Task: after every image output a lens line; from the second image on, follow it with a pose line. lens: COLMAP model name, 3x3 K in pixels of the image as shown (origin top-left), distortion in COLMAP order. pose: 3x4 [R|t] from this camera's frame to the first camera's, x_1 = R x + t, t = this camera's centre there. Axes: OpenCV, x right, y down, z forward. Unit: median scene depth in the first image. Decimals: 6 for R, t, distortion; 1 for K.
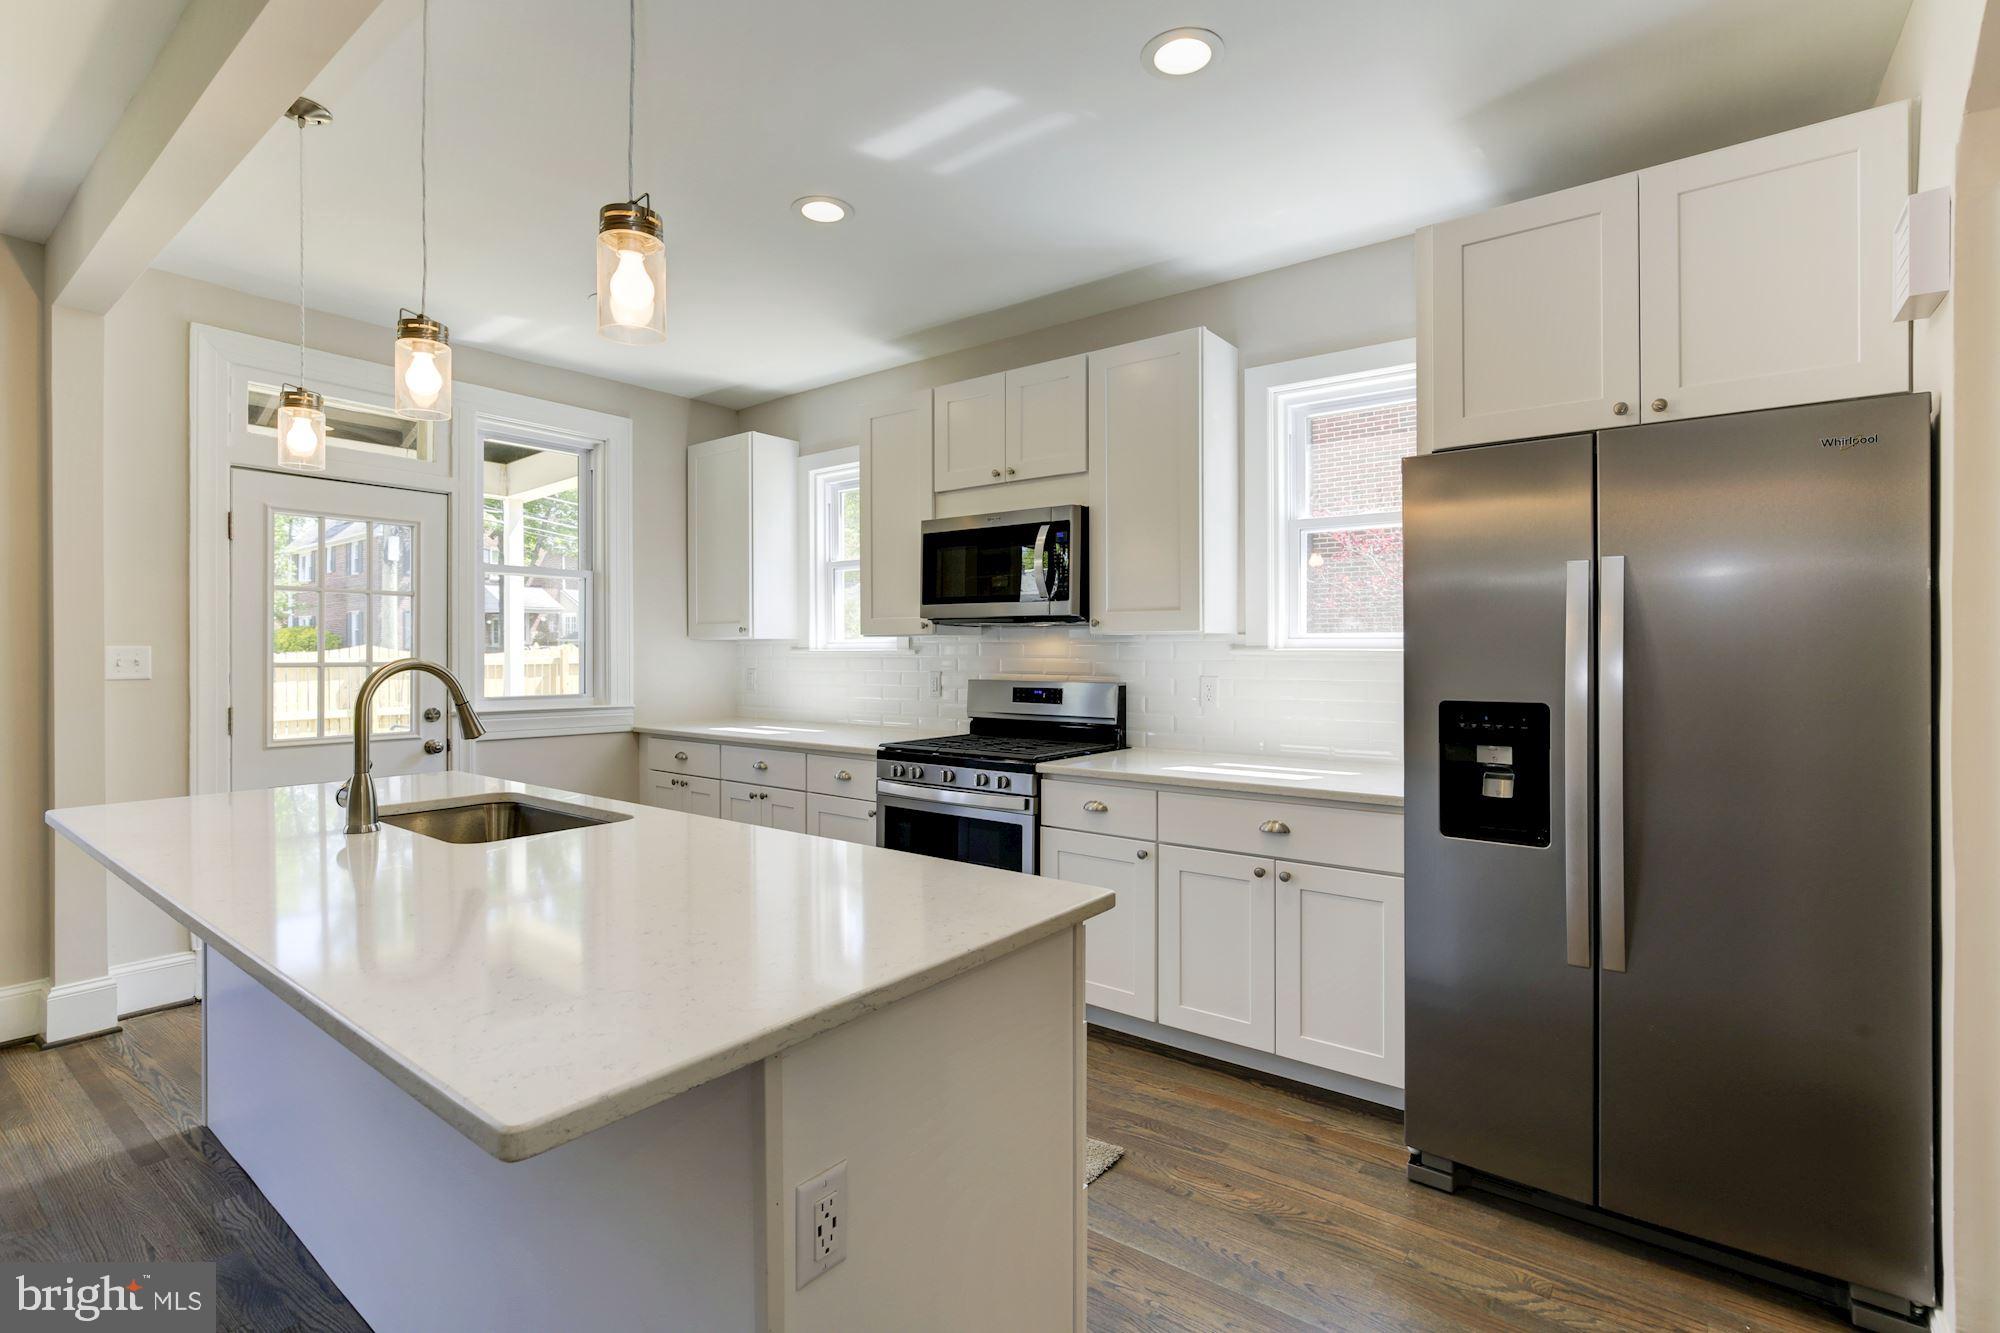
lens RADIAL K [[919.7, 0, 1007.3], [0, 919.7, 648.3], [0, 0, 1]] dist [-0.010926, 0.003948]
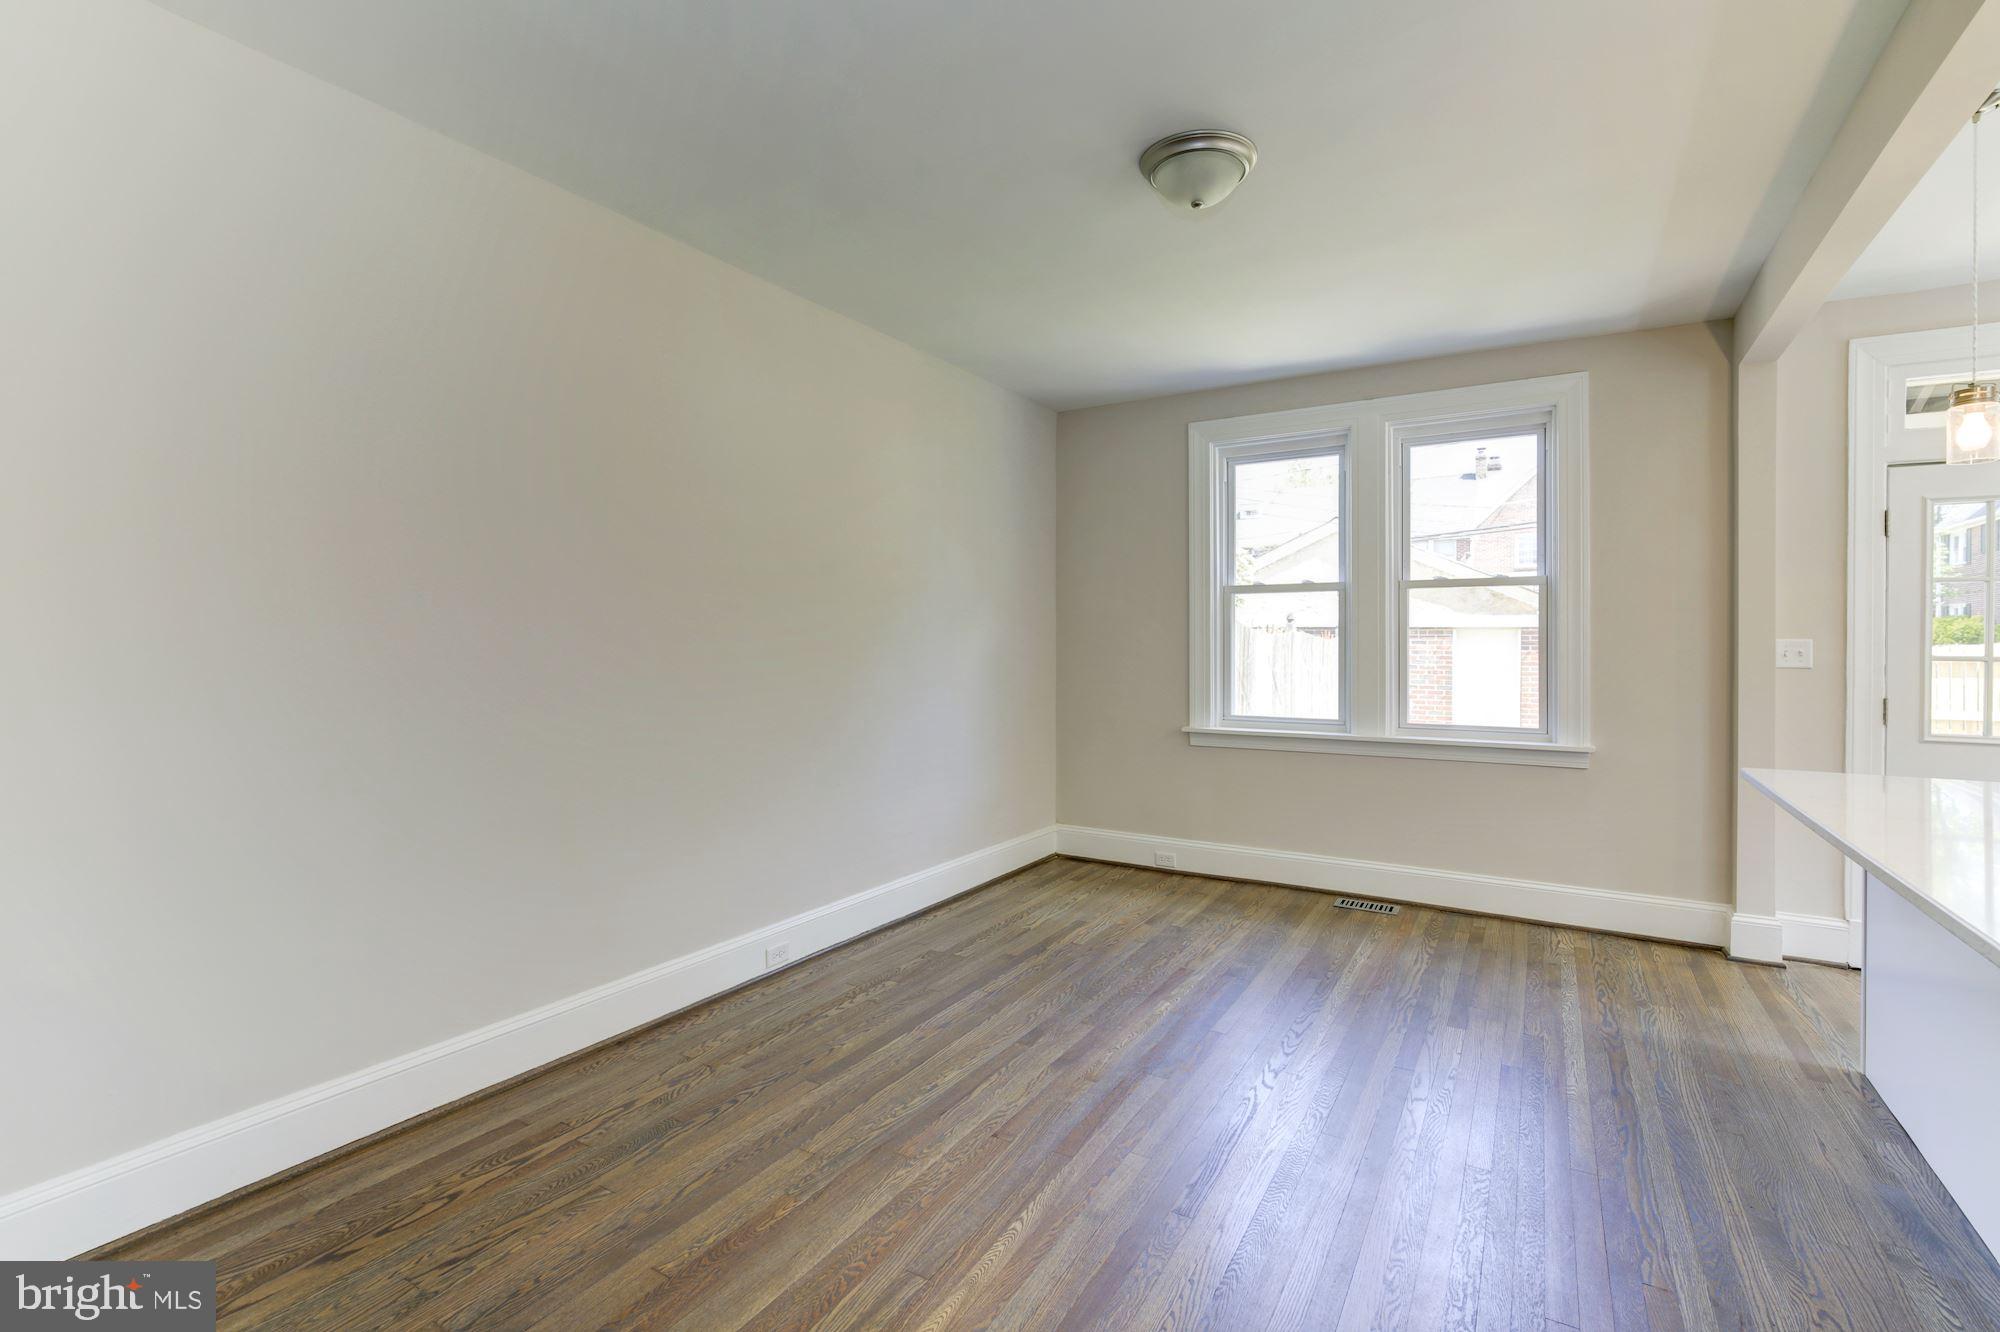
lens RADIAL K [[919.7, 0, 1007.3], [0, 919.7, 647.8], [0, 0, 1]] dist [-0.010926, 0.003948]
pose [[0.110837, 0.007735, -0.993809, 0.070909], [0.000071, 0.999970, 0.007791, -0.000604], [0.993839, -0.000934, 0.110833, -0.107415]]
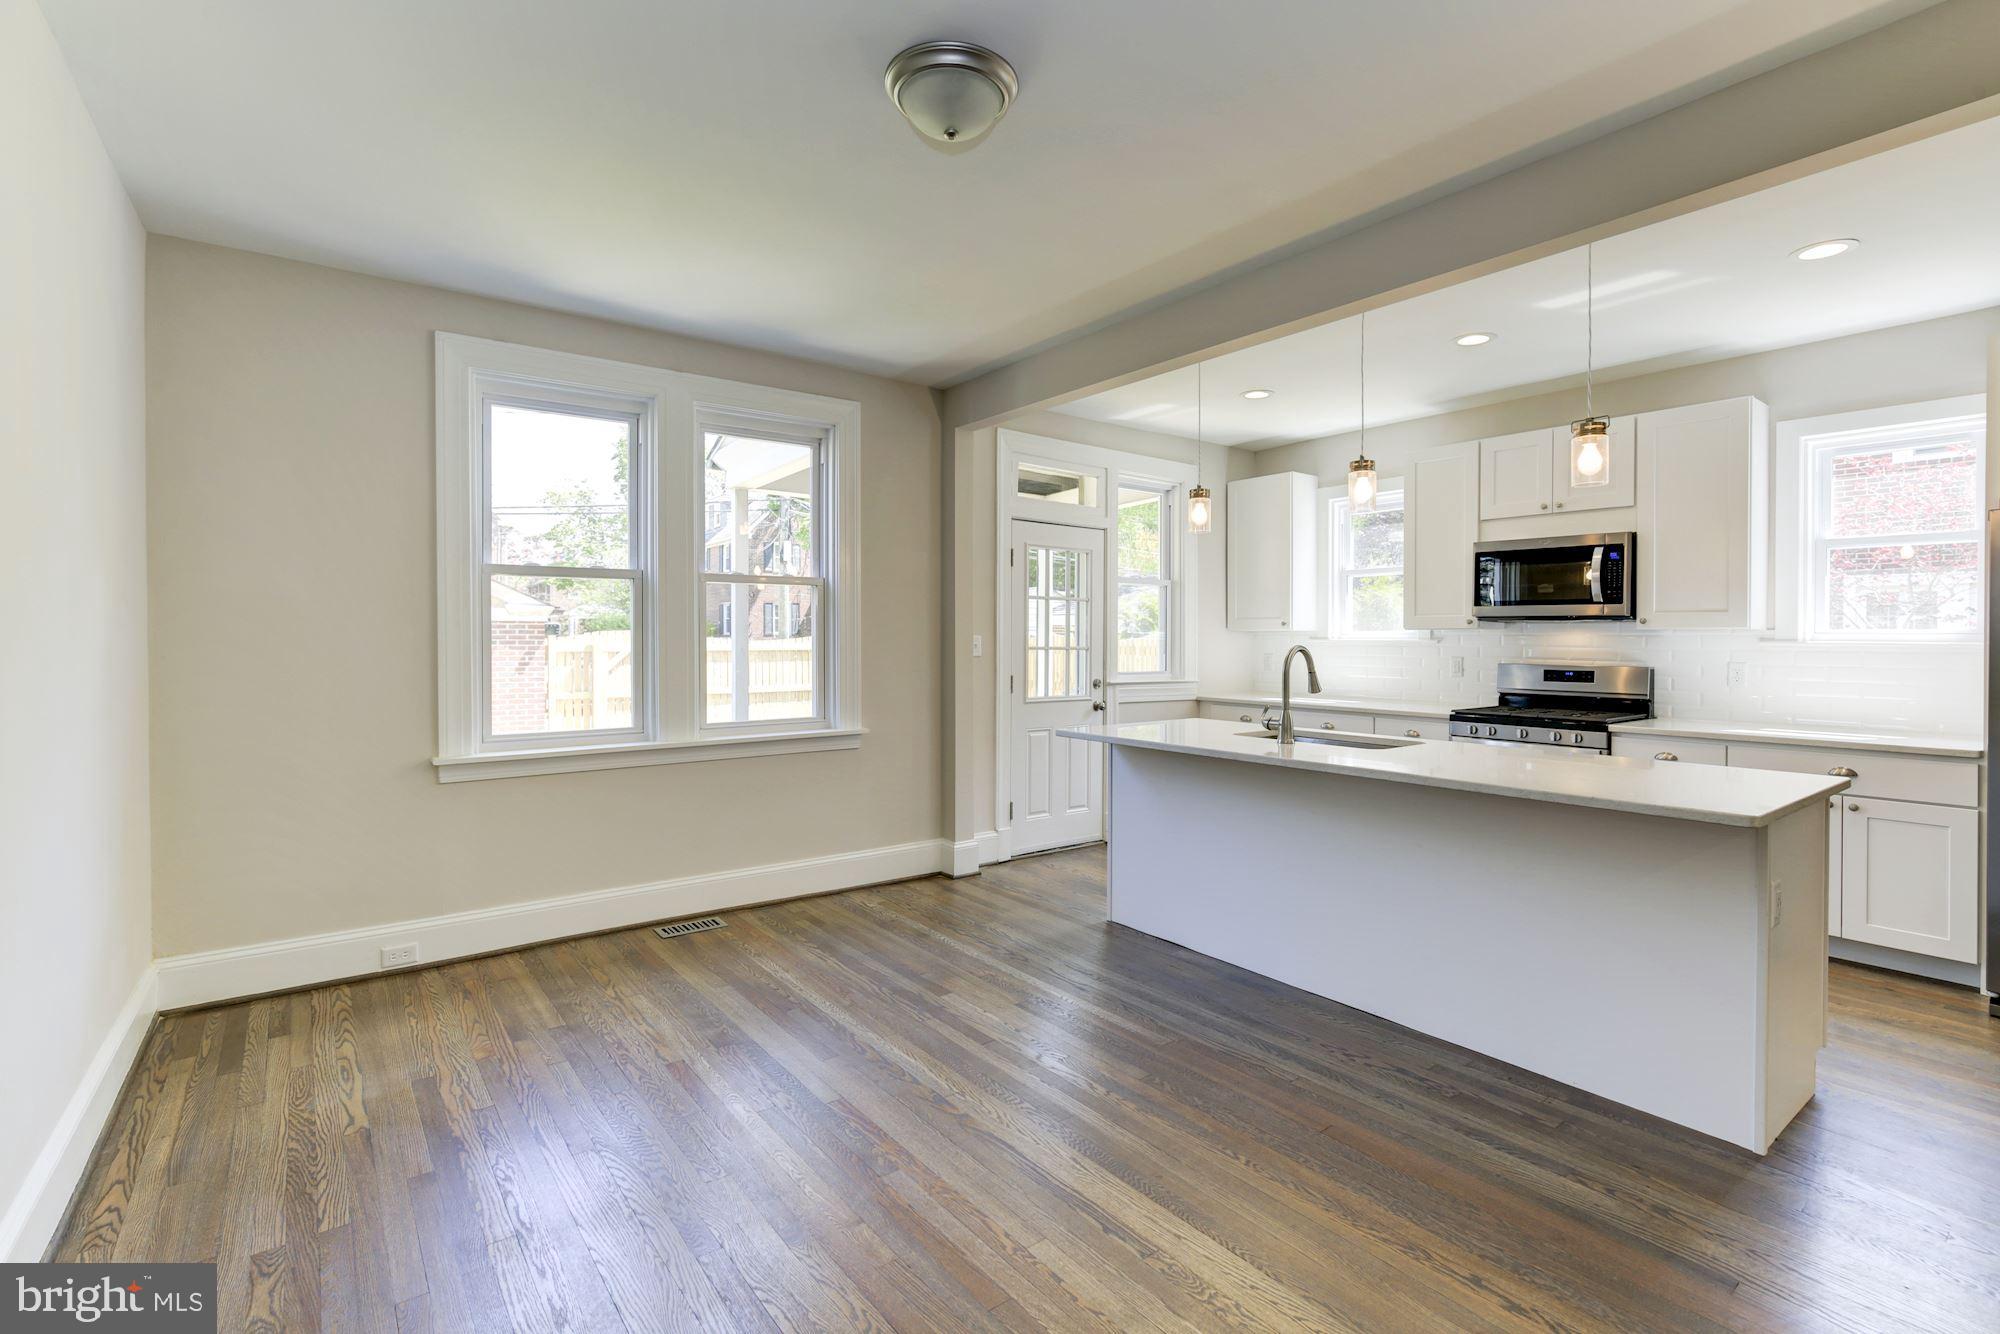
lens RADIAL K [[906.5, 0, 1035.4], [0, 906.5, 645.9], [0, 0, 1]] dist [-0.012472, 0.000268]
pose [[0.969070, 0.006533, -0.246698, -0.428296], [-0.003557, 0.999915, 0.012506, -0.004844], [0.246759, -0.011242, 0.969012, -0.467093]]
